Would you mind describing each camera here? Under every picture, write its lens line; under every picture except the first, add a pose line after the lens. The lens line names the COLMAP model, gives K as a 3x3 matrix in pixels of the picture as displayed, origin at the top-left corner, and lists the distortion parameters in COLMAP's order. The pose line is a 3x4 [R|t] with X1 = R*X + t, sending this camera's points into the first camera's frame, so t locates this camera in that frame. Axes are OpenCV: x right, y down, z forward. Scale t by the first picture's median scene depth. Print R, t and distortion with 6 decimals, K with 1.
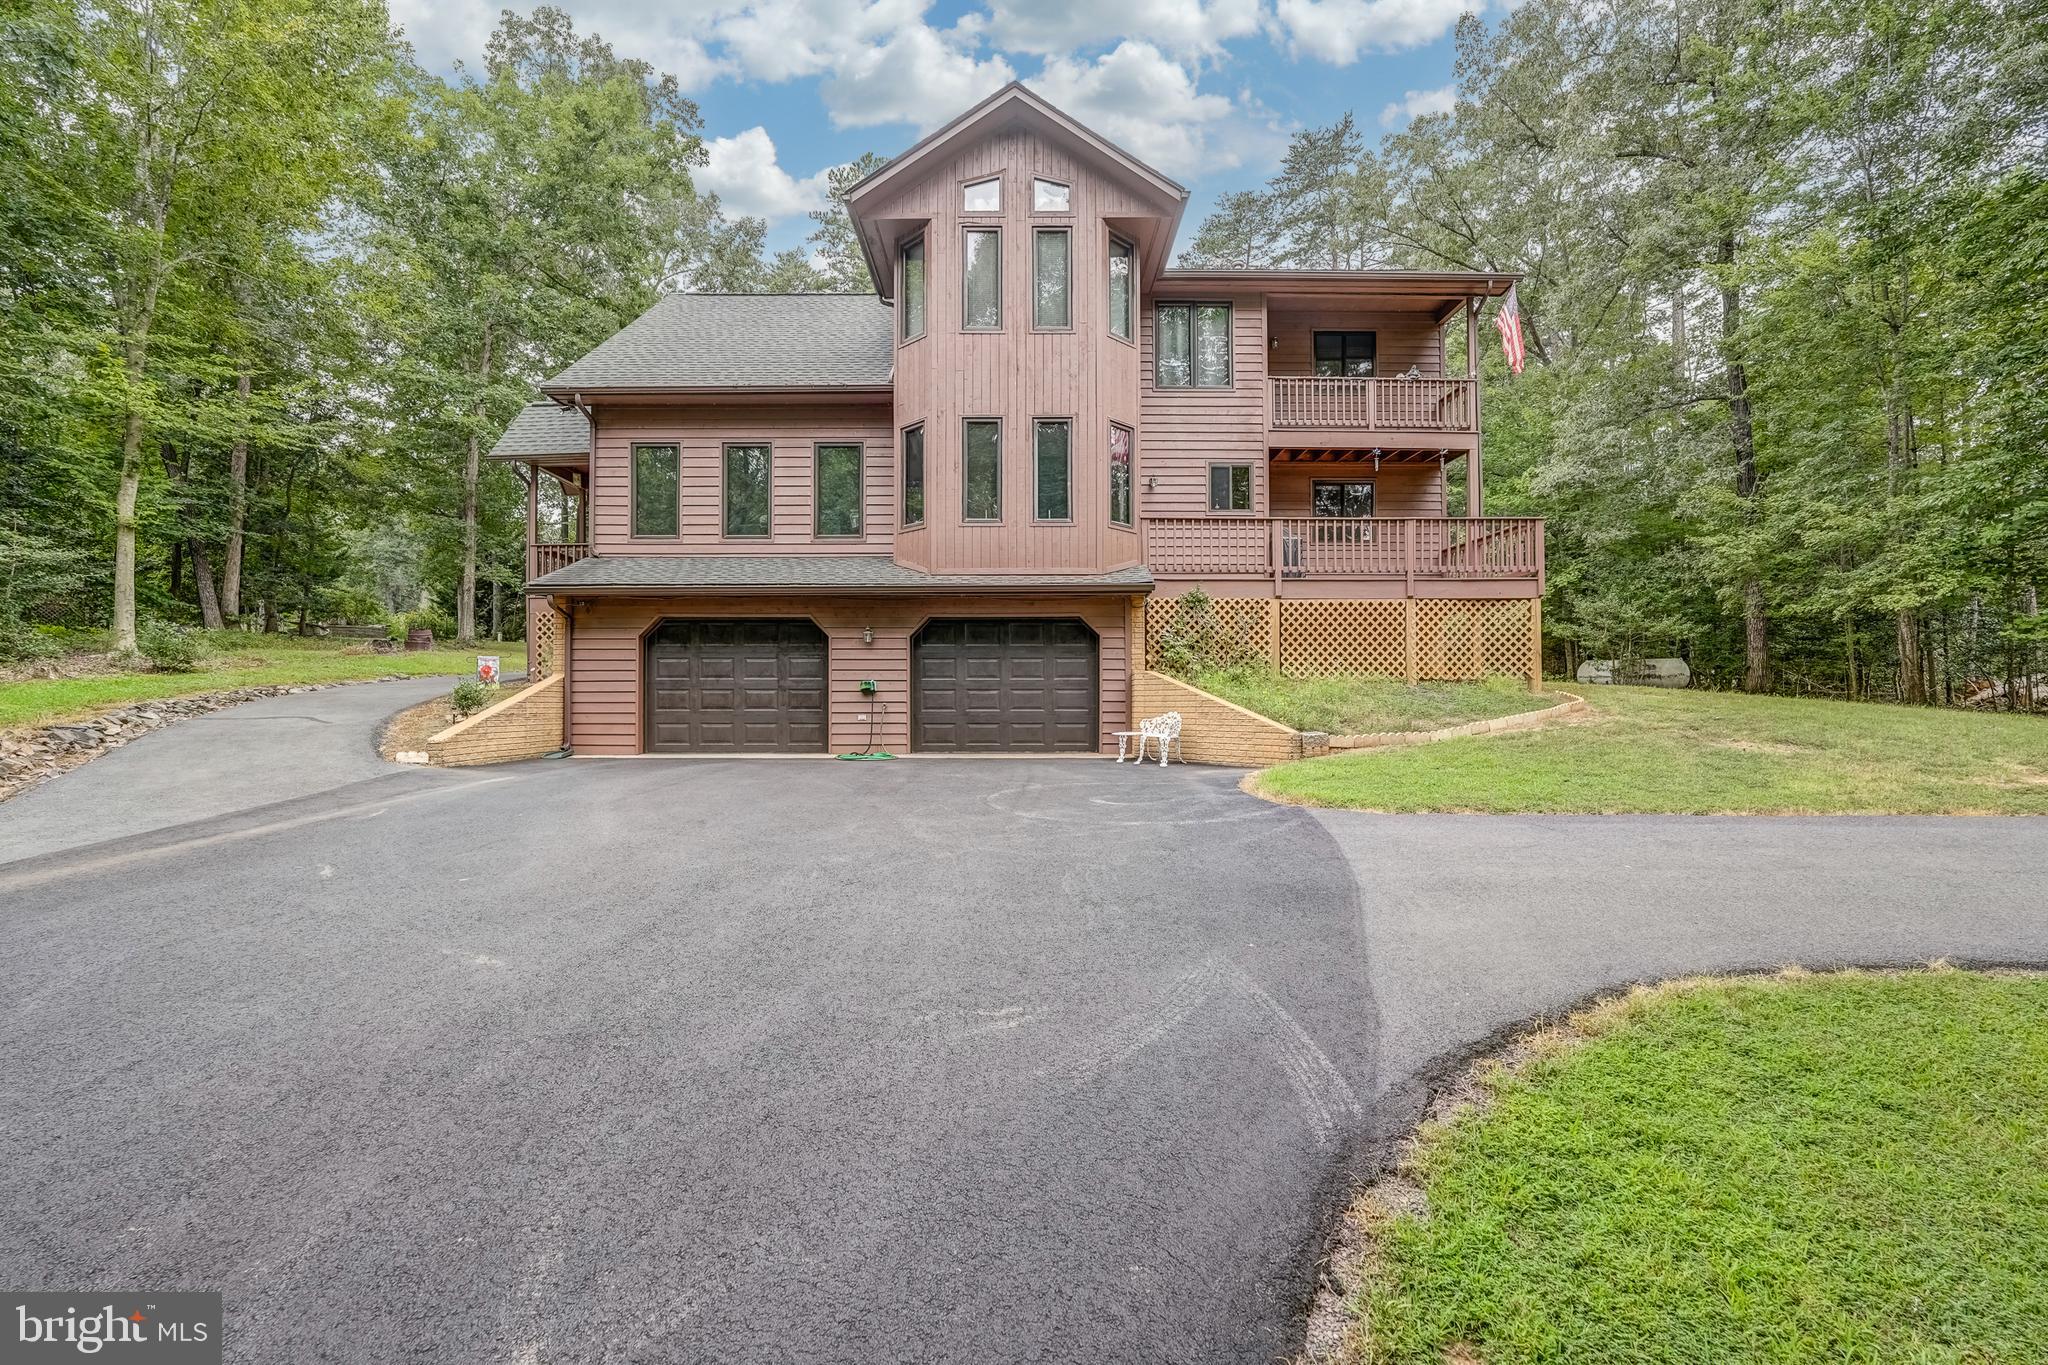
lens RADIAL K [[887.4, 0, 1024.0], [0, 887.4, 682.5], [0, 0, 1]] dist [-0.003057, -0.000124]
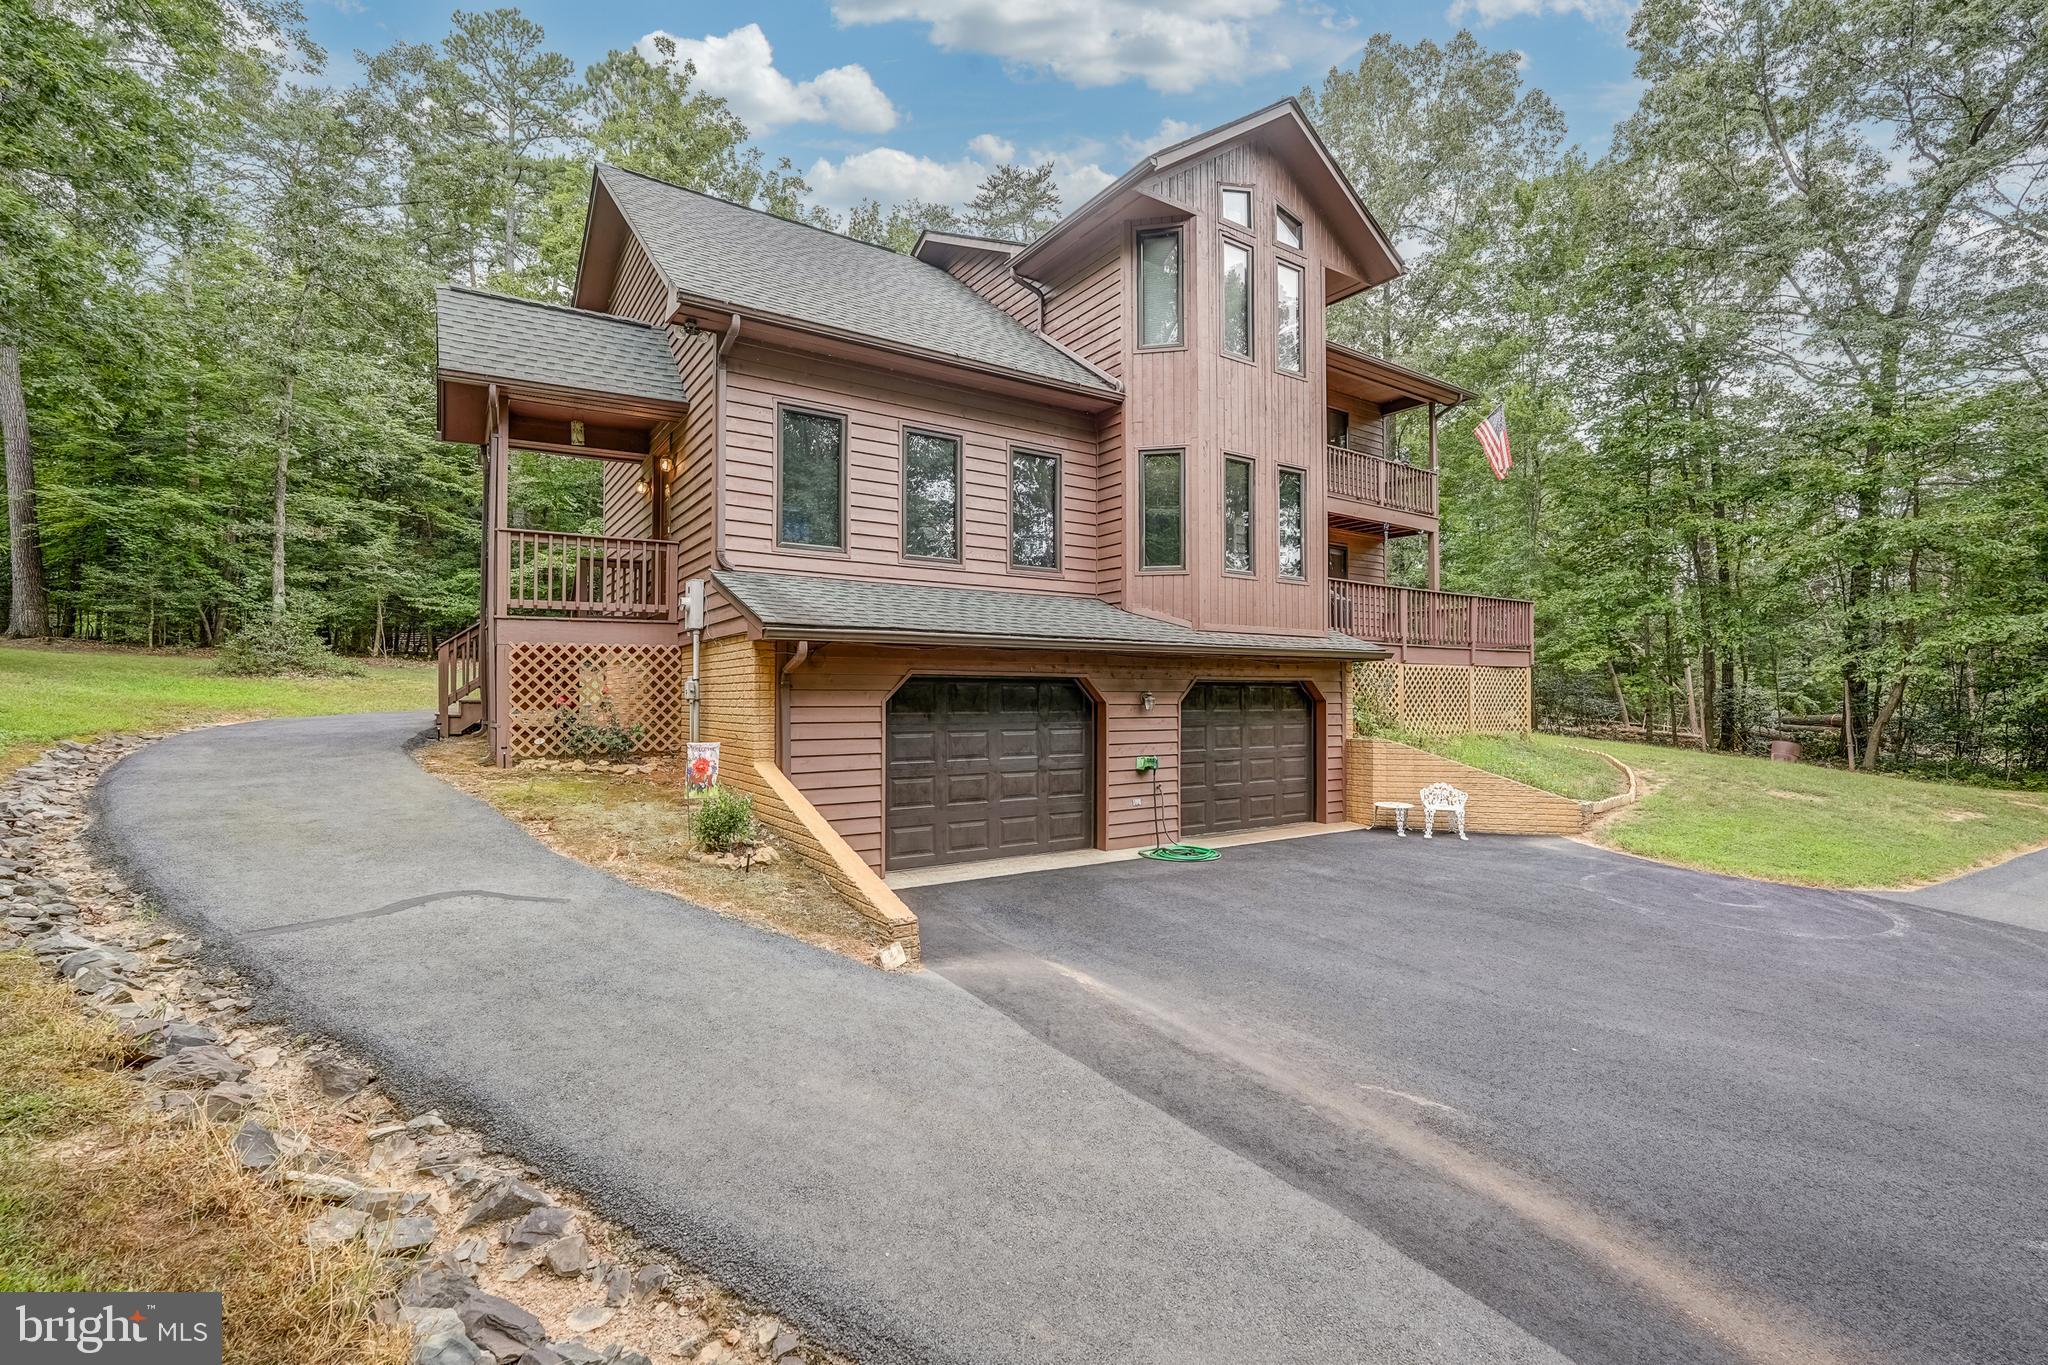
lens RADIAL K [[887.4, 0, 1024.0], [0, 887.4, 682.5], [0, 0, 1]] dist [-0.003057, -0.000124]
pose [[0.837244, 0.011092, 0.546718, -0.700372], [-0.016415, 0.999853, 0.004852, -0.071077], [-0.546584, -0.013037, 0.837303, 0.363726]]
